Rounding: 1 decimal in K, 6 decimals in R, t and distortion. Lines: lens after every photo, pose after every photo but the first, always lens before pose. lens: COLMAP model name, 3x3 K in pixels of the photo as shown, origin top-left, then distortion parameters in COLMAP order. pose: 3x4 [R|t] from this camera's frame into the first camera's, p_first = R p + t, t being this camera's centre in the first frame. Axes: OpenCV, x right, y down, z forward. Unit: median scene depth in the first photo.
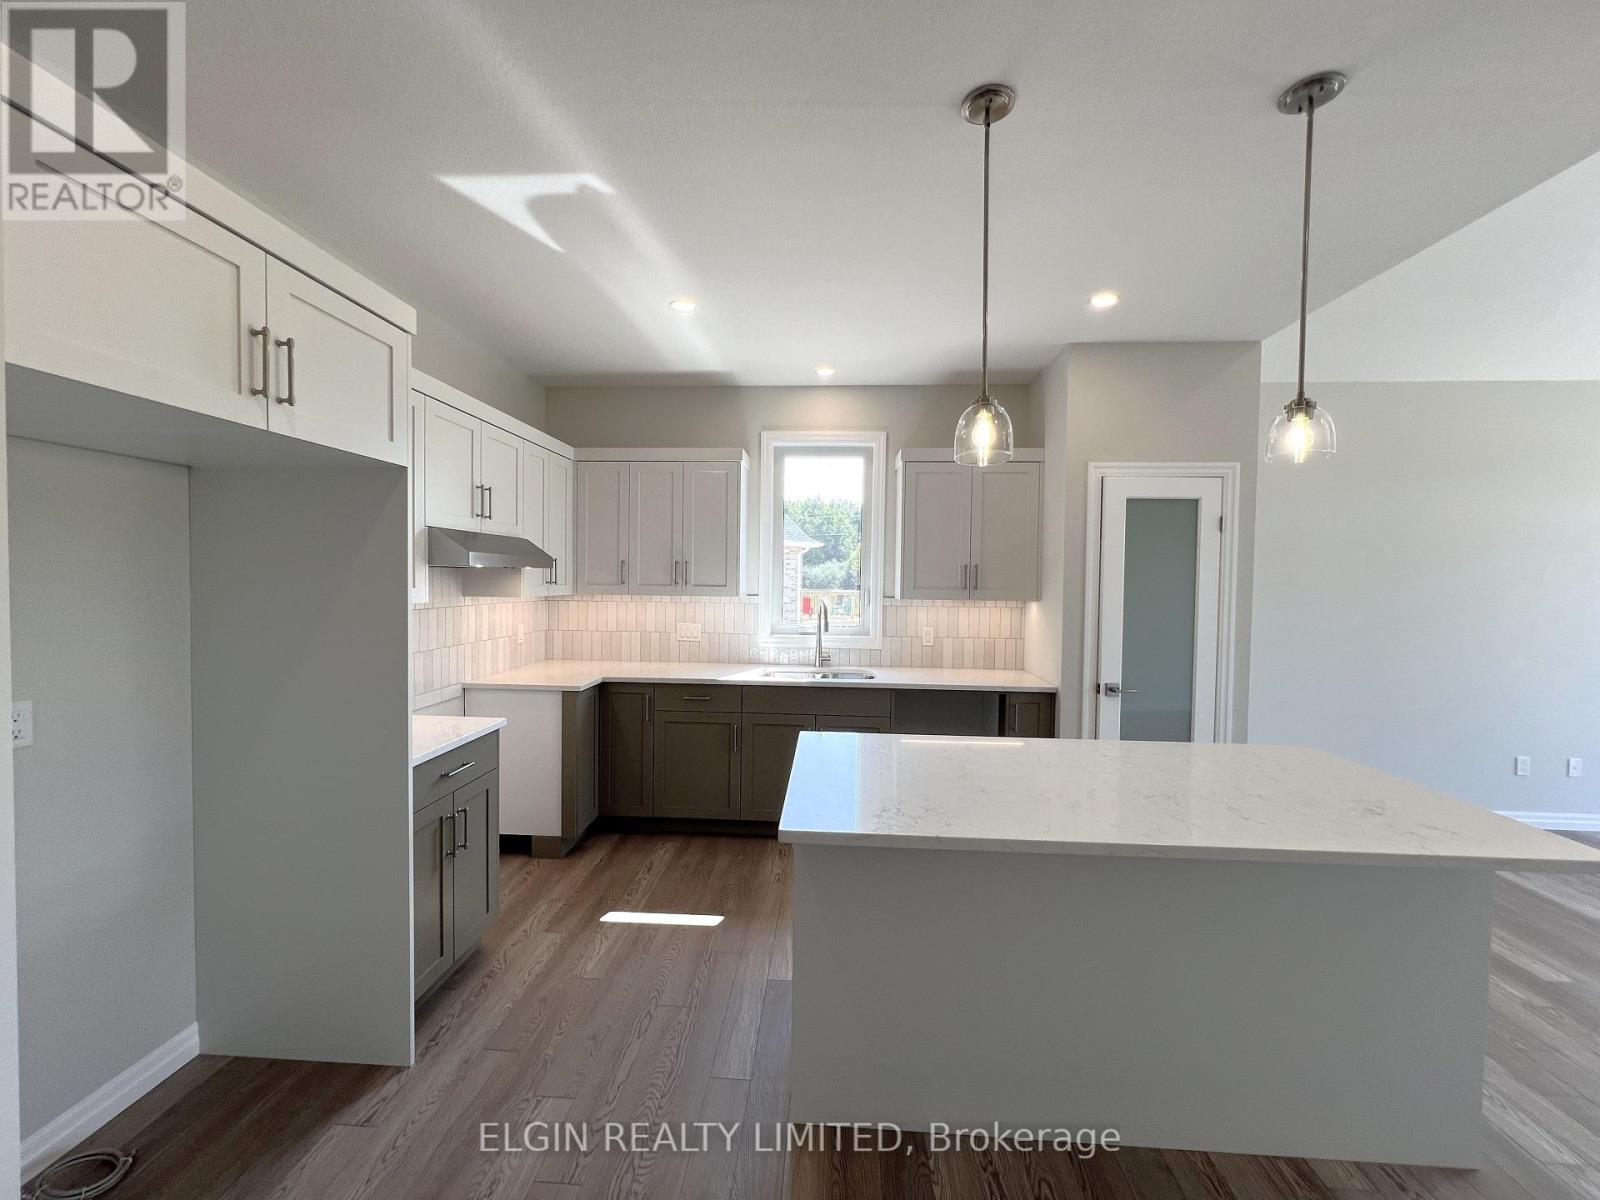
lens RADIAL K [[639.1, 0, 795.6], [0, 639.1, 597.1], [0, 0, 1]] dist [-0.003875, 0.001486]
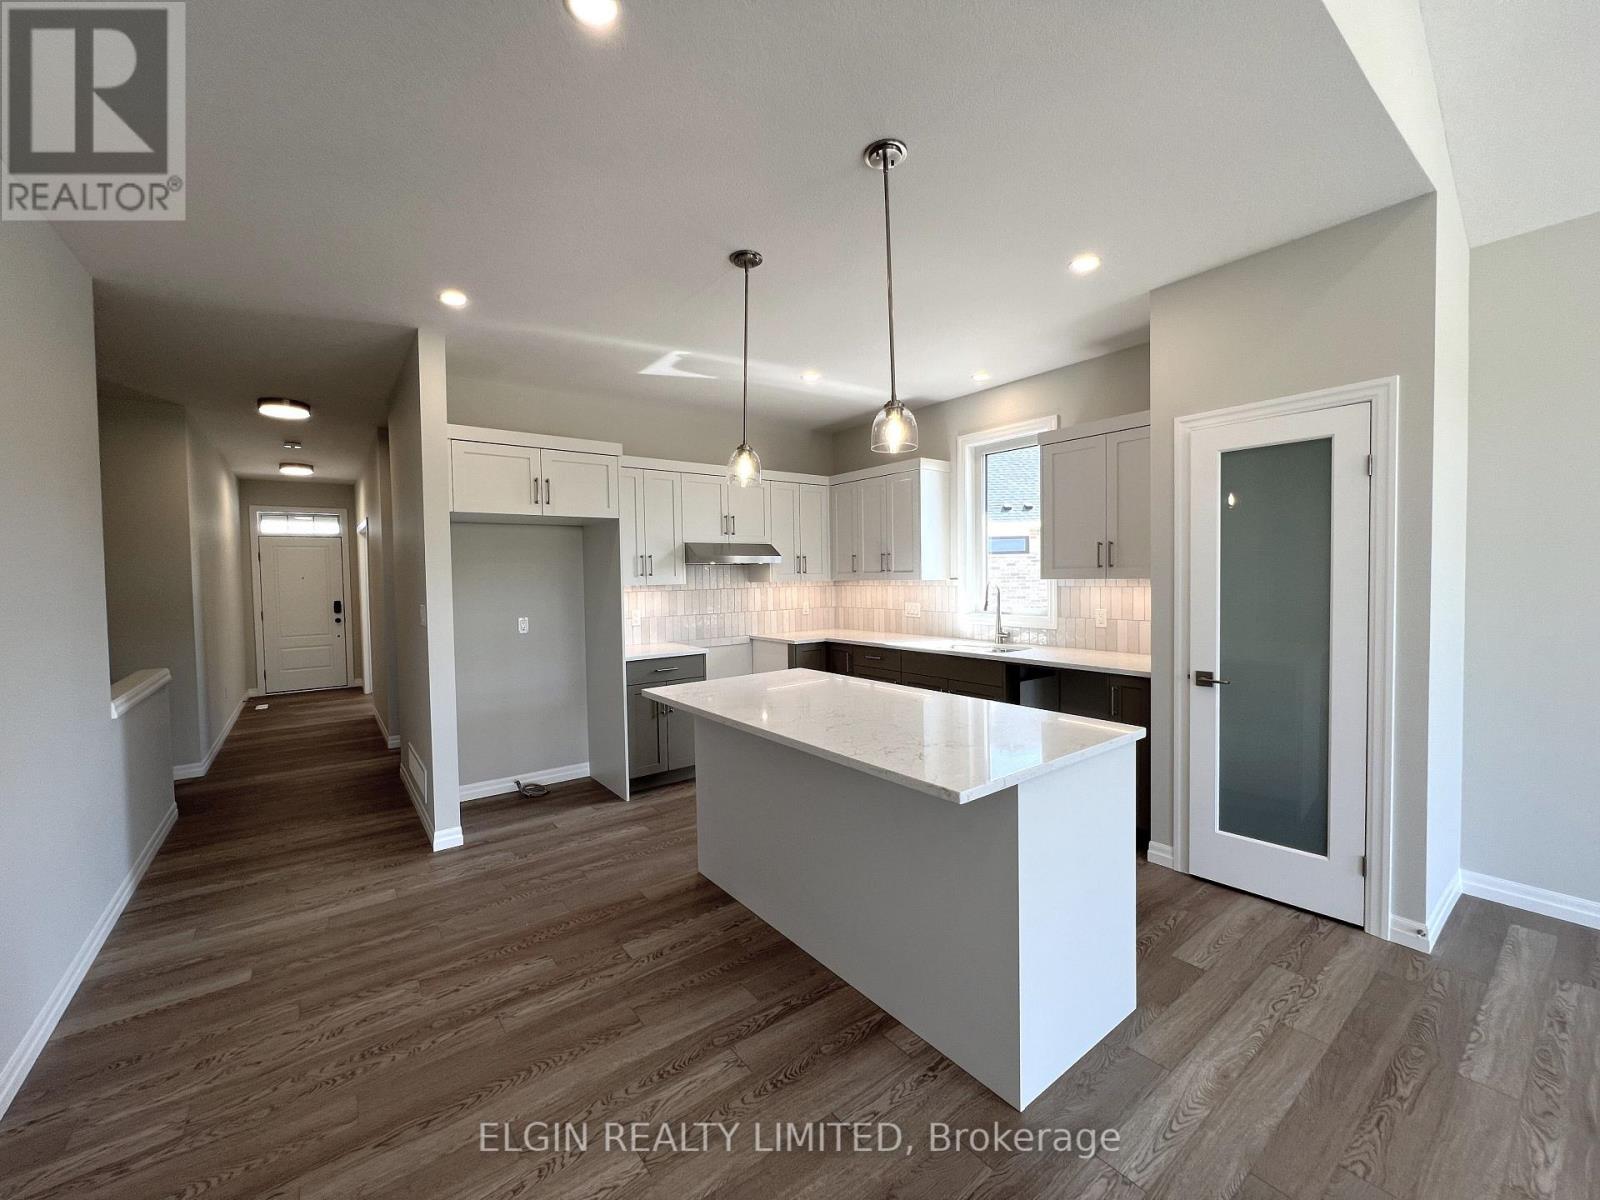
lens RADIAL K [[639.1, 0, 796.8], [0, 639.1, 599.0], [0, 0, 1]] dist [-0.003875, 0.001486]
pose [[0.652125, 0.003622, -0.758103, 0.683243], [0.003699, 0.999961, 0.007960, 0.025123], [0.758103, -0.007995, 0.652086, 0.025426]]
